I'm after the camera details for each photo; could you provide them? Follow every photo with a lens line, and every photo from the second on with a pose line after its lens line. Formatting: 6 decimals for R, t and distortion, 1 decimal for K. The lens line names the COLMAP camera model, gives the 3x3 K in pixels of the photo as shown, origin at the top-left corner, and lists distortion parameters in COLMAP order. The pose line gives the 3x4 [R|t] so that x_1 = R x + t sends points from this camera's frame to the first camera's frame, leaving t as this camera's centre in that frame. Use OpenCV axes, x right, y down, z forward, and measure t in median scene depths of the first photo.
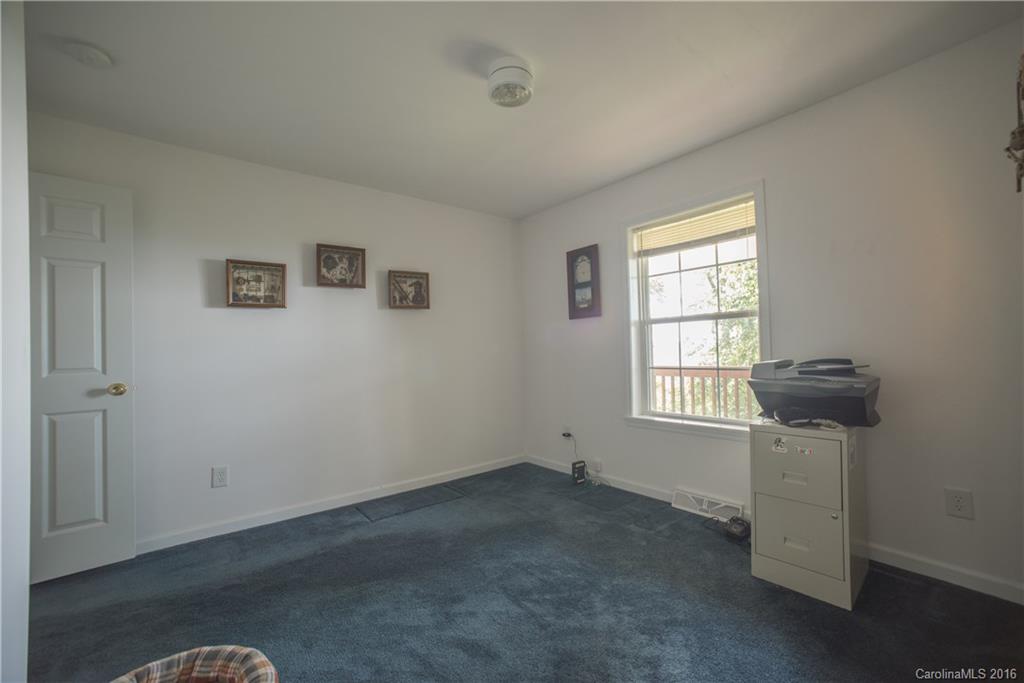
lens RADIAL K [[420.1, 0, 502.4], [0, 420.1, 339.9], [0, 0, 1]] dist [-0.020444, 0.000177]
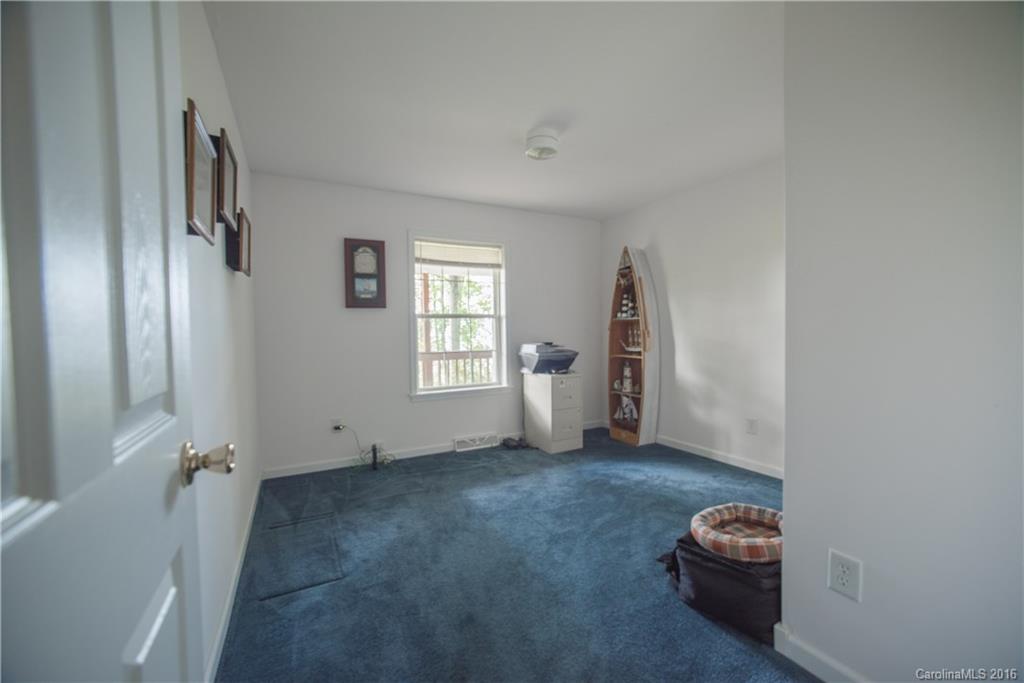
lens RADIAL K [[420.1, 0, 502.4], [0, 420.1, 339.9], [0, 0, 1]] dist [-0.020444, 0.000177]
pose [[0.203030, 0.000353, 0.979172, -0.768896], [-0.011536, 0.999931, 0.002032, 0.020290], [-0.979105, -0.011708, 0.203020, 0.478829]]
